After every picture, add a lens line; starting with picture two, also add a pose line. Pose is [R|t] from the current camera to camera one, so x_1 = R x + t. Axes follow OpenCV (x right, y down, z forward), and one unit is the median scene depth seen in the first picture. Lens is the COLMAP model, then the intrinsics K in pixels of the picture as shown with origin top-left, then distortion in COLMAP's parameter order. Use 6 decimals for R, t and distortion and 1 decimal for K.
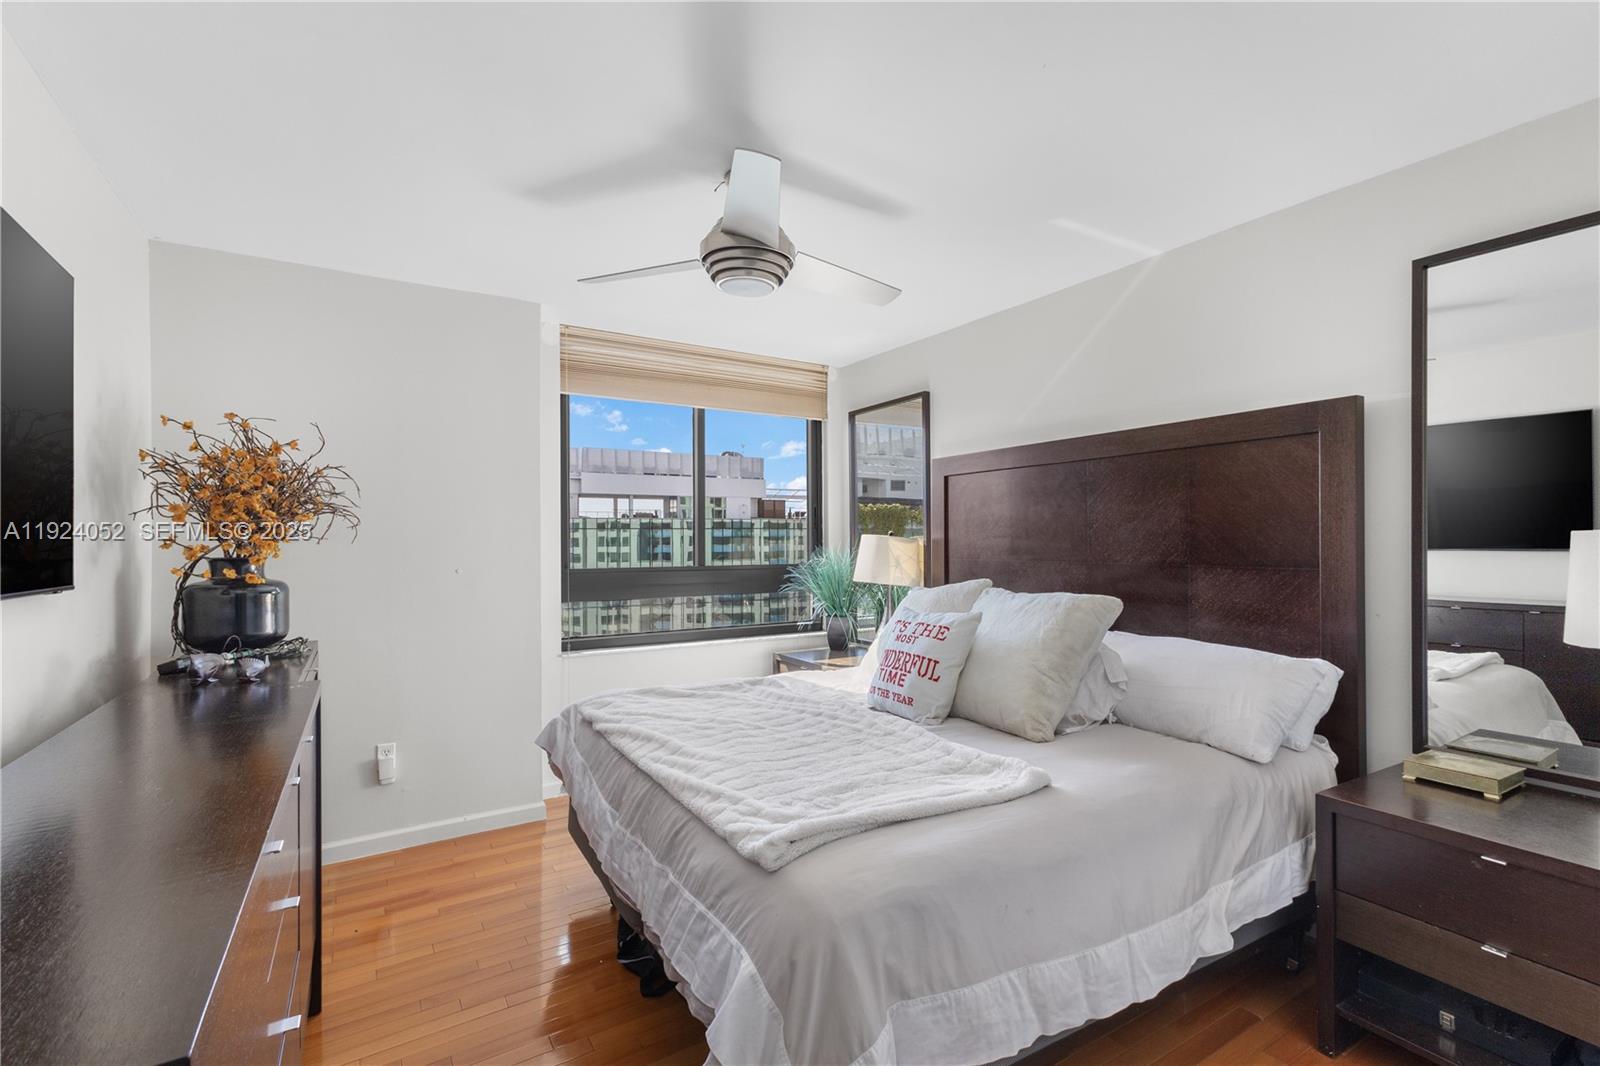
lens RADIAL K [[718.7, 0, 809.0], [0, 718.7, 539.0], [0, 0, 1]] dist [0.013206, -0.000599]
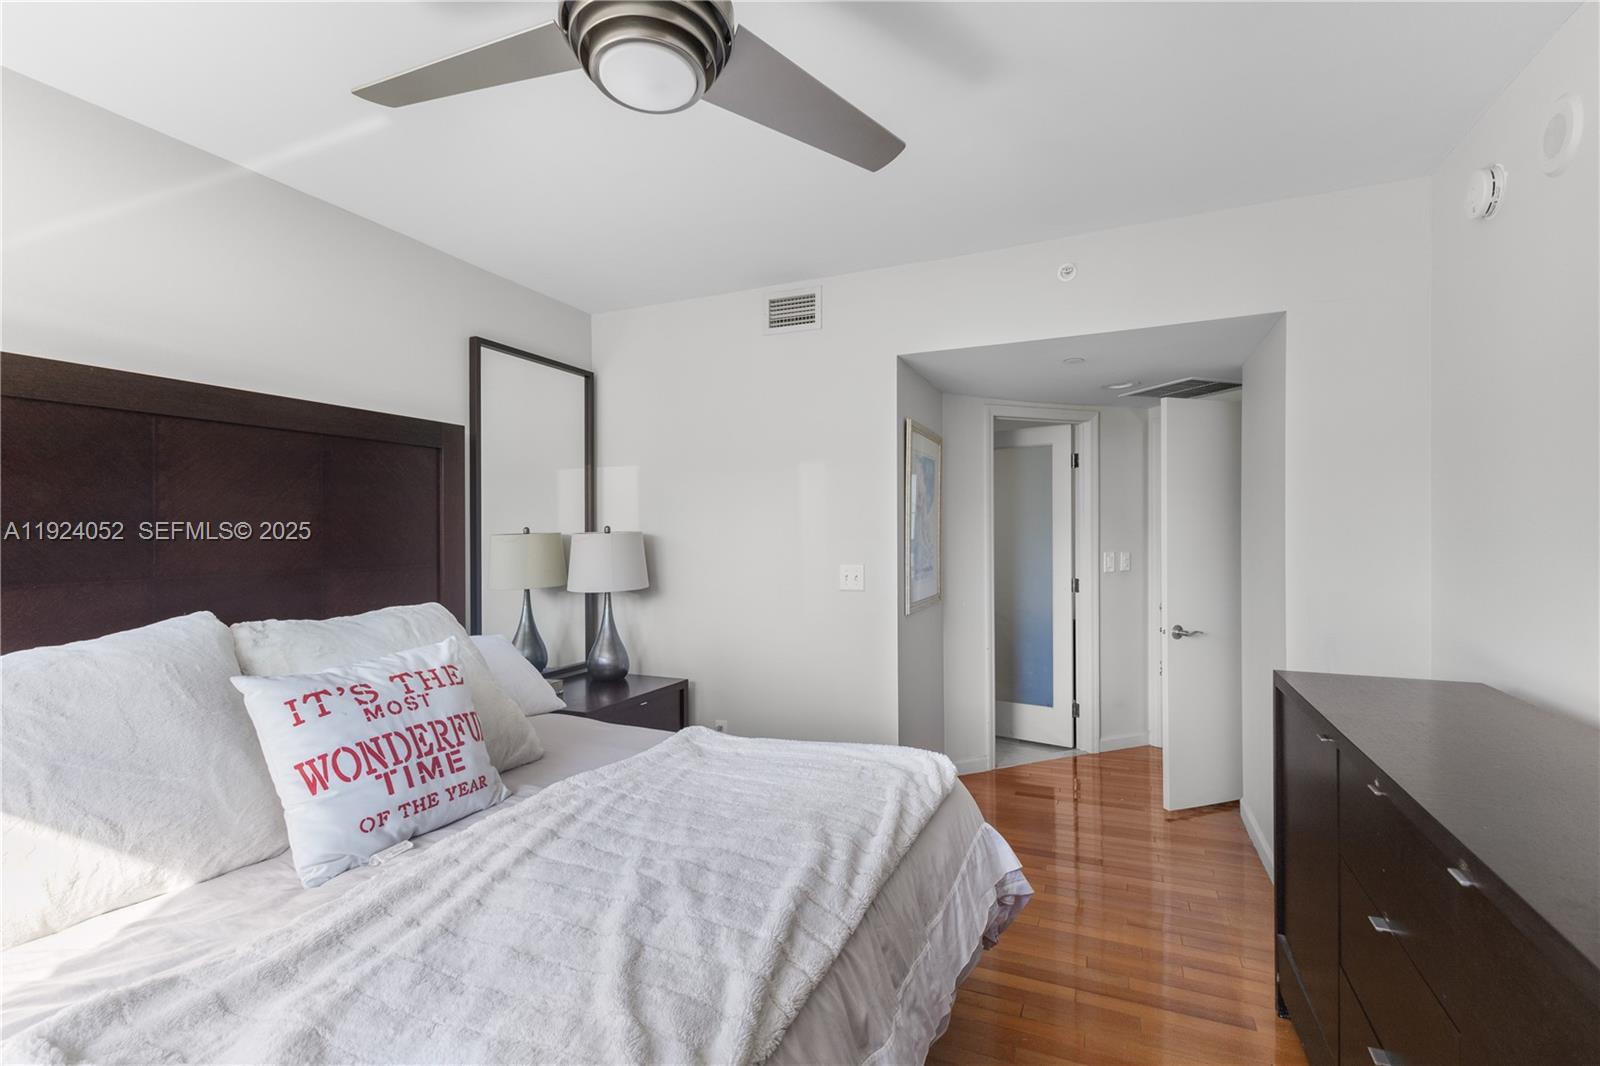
lens RADIAL K [[718.7, 0, 809.0], [0, 718.7, 539.0], [0, 0, 1]] dist [0.013206, -0.000599]
pose [[-0.590545, 0.005711, 0.806984, -0.580165], [0.005293, 0.999981, -0.003204, 0.007559], [-0.806987, 0.002379, -0.590564, 1.169883]]
